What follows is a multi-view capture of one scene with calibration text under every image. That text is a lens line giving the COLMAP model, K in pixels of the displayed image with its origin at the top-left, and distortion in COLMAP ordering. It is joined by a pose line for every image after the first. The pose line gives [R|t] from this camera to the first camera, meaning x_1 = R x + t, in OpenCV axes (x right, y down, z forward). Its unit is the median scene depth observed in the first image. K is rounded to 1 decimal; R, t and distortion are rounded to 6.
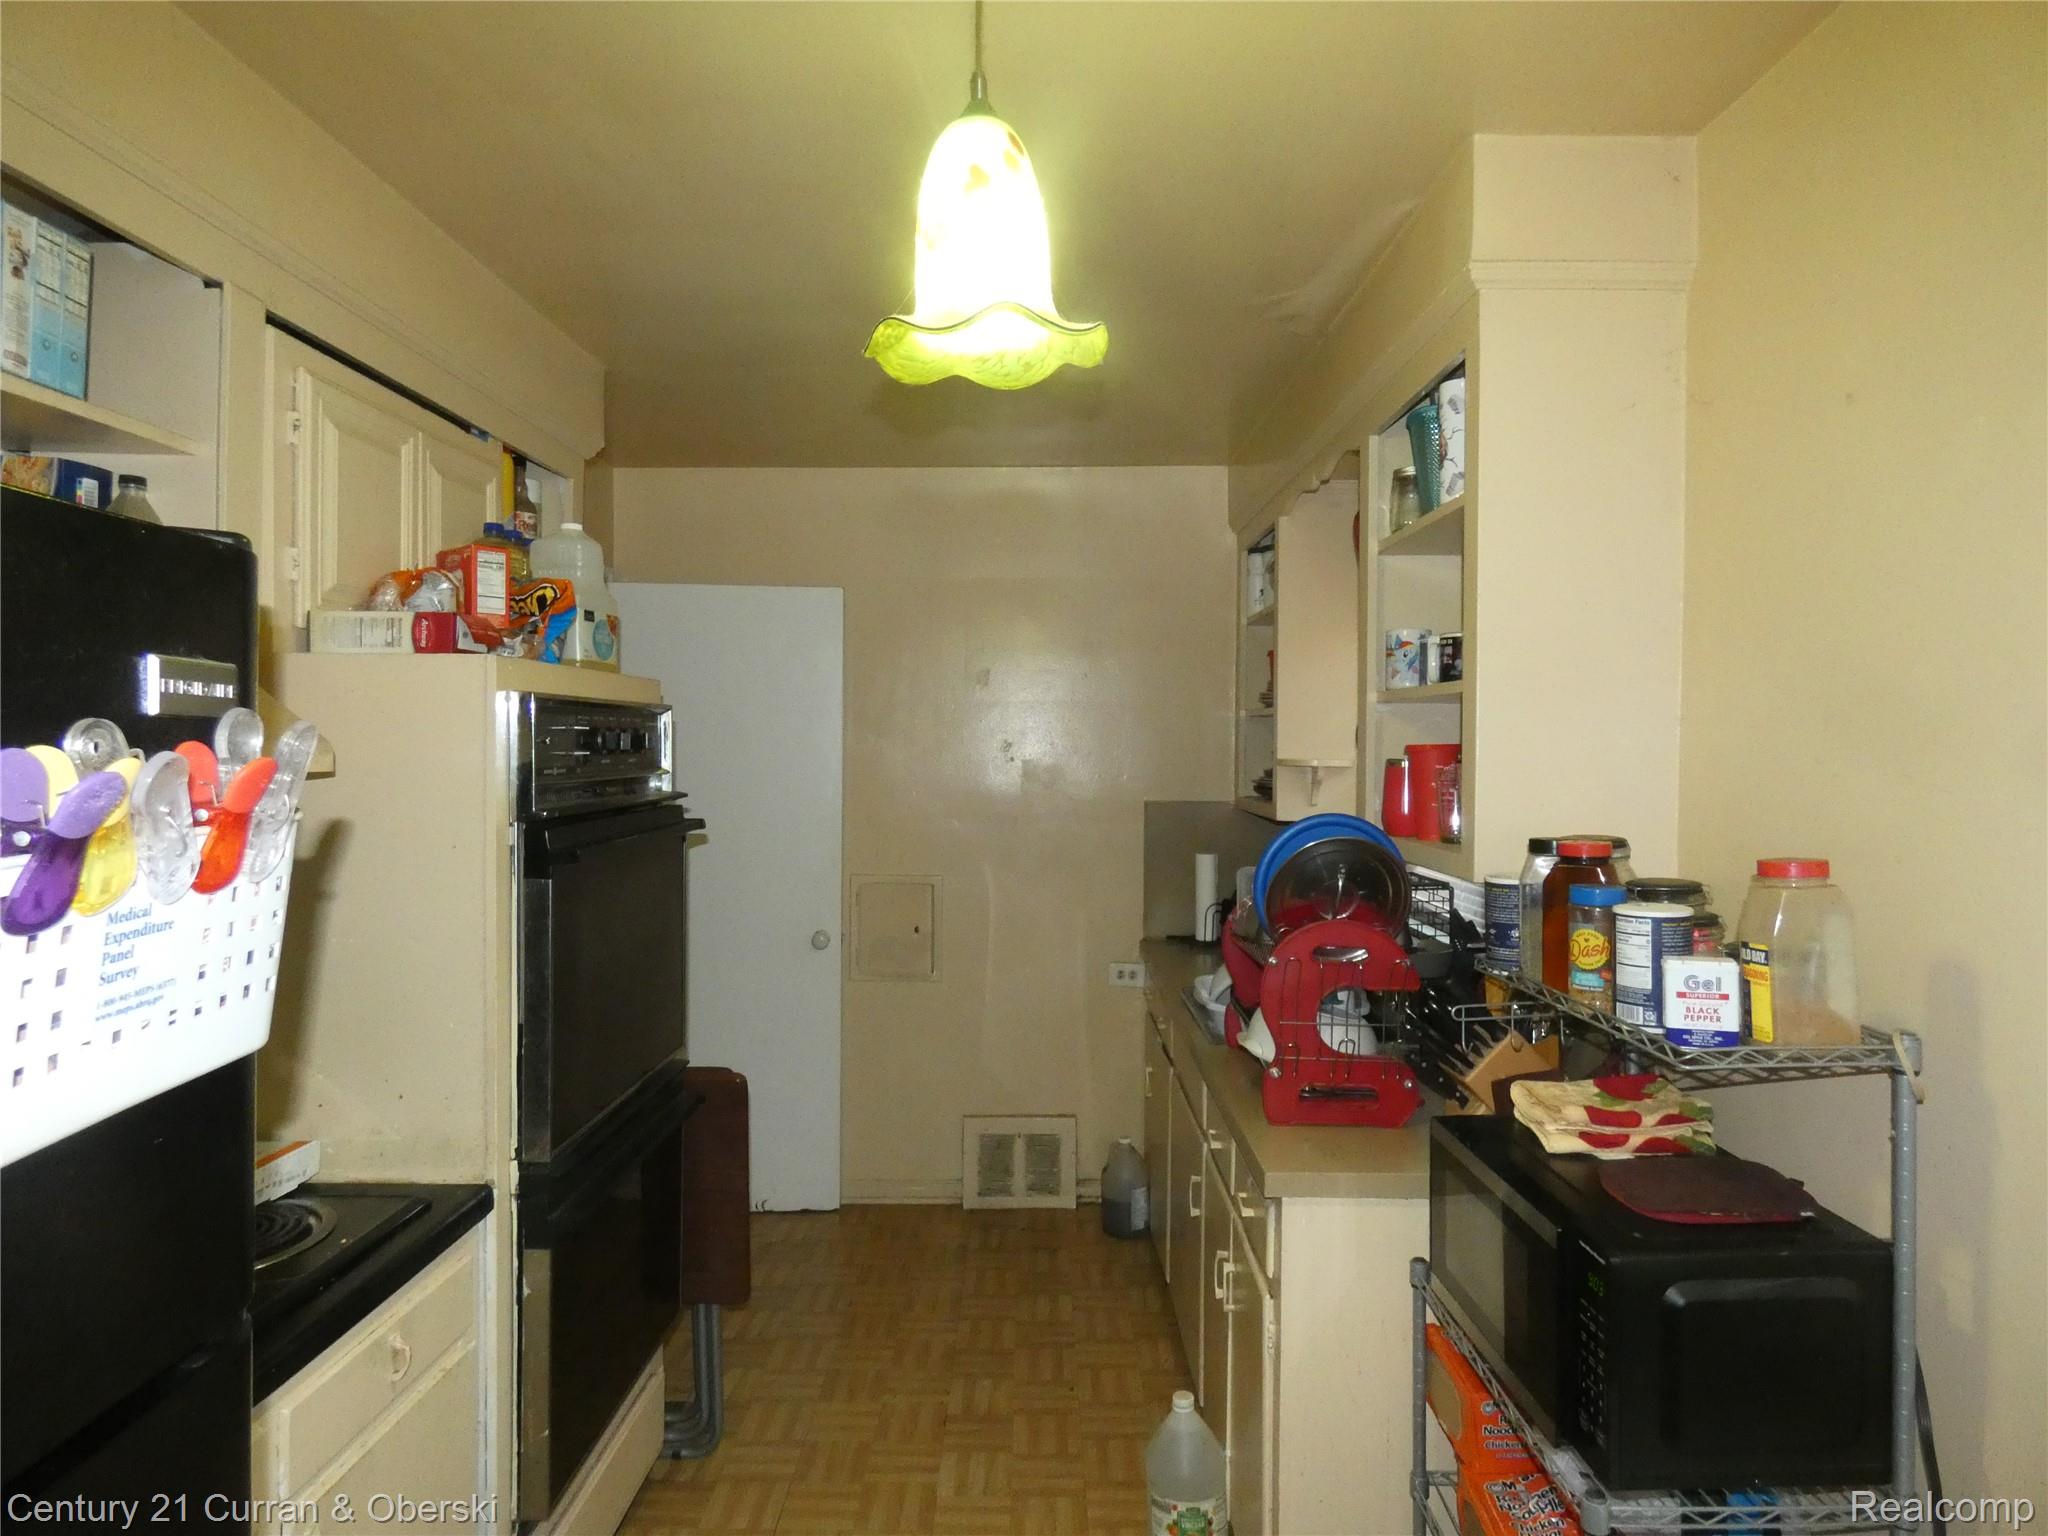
lens RADIAL K [[1217.4, 0, 1012.5], [0, 1217.4, 754.1], [0, 0, 1]] dist [-0.001472, -0.003048]
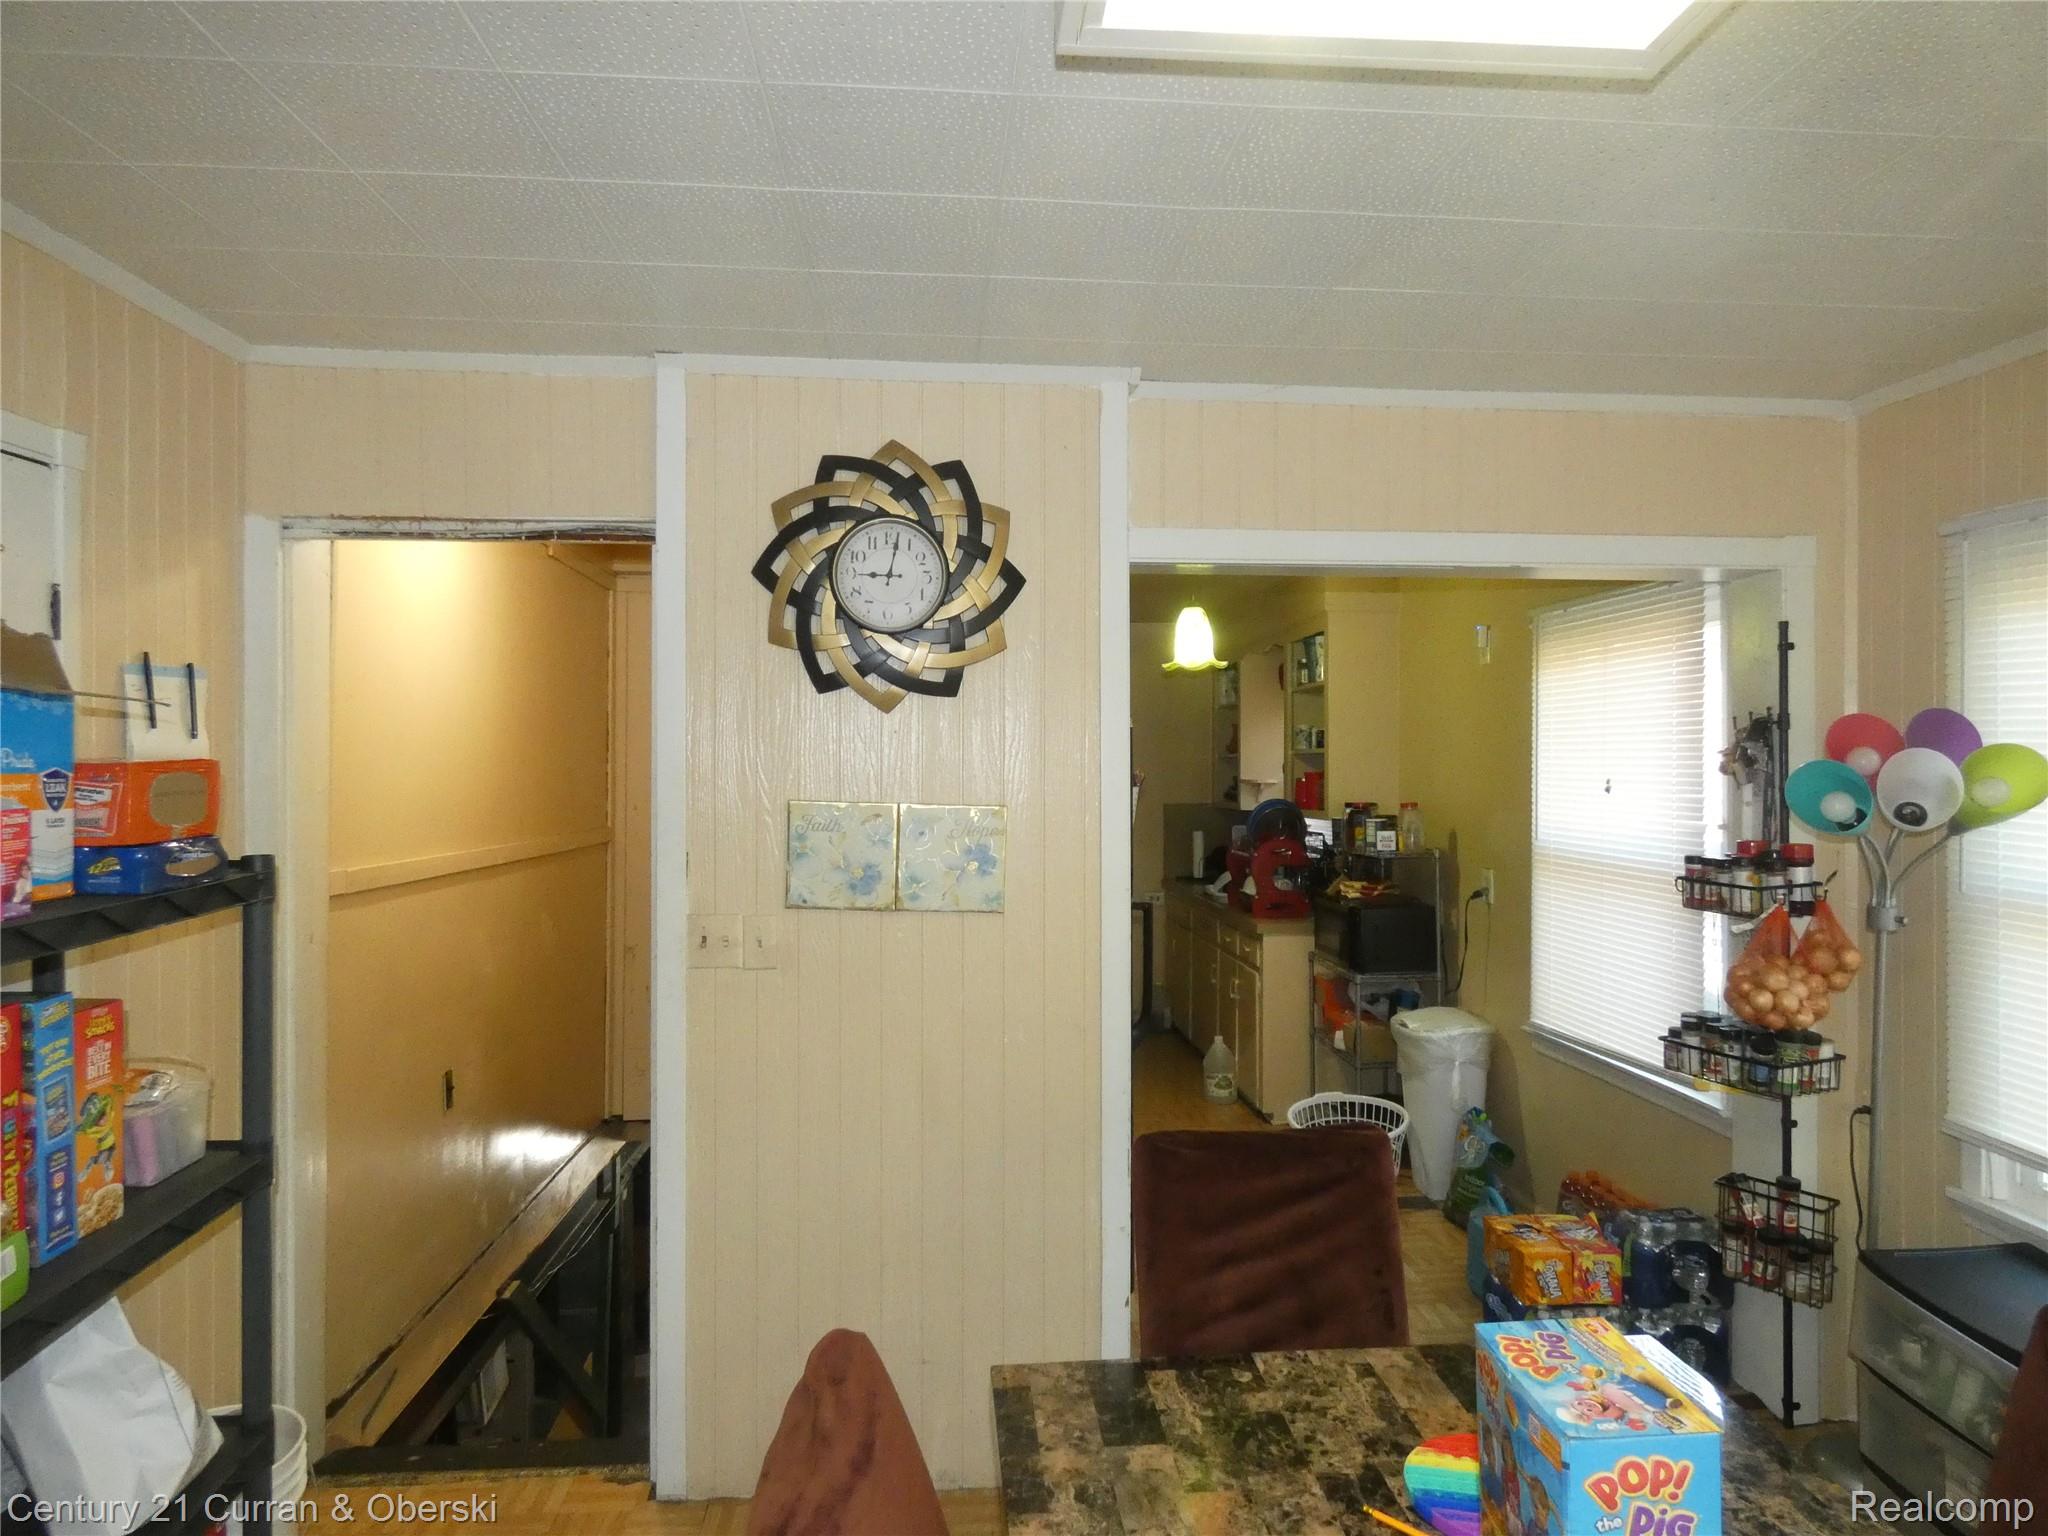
lens RADIAL K [[1217.4, 0, 1032.3], [0, 1217.4, 772.0], [0, 0, 1]] dist [-0.001472, -0.003048]
pose [[0.994765, -0.007310, 0.101929, -0.513033], [0.008330, 0.999919, -0.009583, 0.012039], [-0.101851, 0.010381, 0.994746, -1.511559]]
